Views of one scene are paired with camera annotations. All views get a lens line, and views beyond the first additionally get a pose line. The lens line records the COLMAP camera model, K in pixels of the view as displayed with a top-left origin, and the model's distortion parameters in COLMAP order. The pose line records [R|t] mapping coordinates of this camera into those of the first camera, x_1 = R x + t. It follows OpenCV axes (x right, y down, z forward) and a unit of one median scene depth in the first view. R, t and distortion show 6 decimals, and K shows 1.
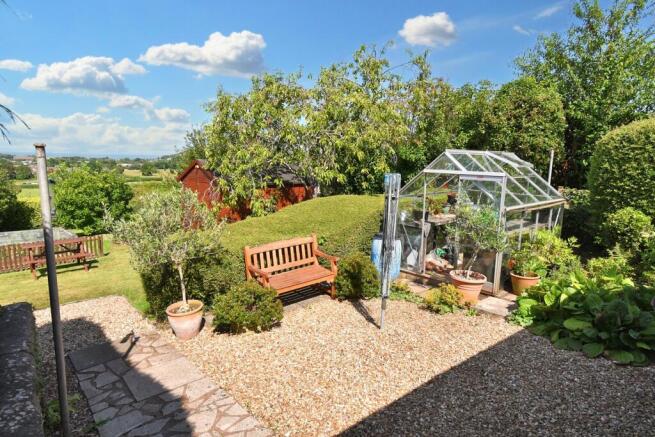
lens RADIAL K [[379.4, 0, 327.5], [0, 379.4, 218.5], [0, 0, 1]] dist [-0.003448, -0.000401]
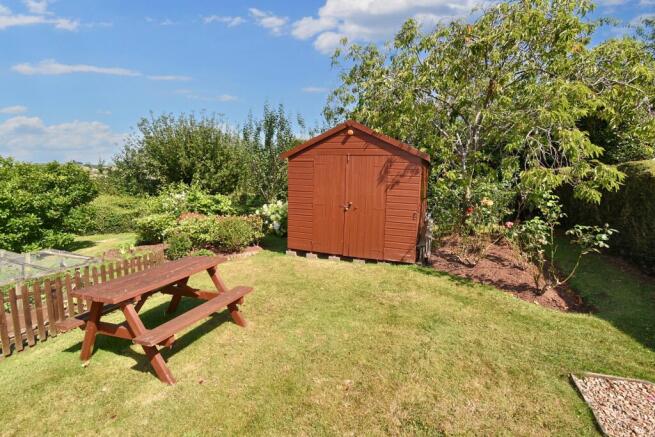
lens RADIAL K [[301.9, 0, 325.2], [0, 301.9, 202.1], [0, 0, 1]] dist [0.019961, -0.000993]
pose [[0.905124, -0.036087, 0.423614, -0.412489], [0.061928, 0.996955, -0.047390, 0.006127], [-0.420613, 0.069127, 0.904603, 0.349023]]
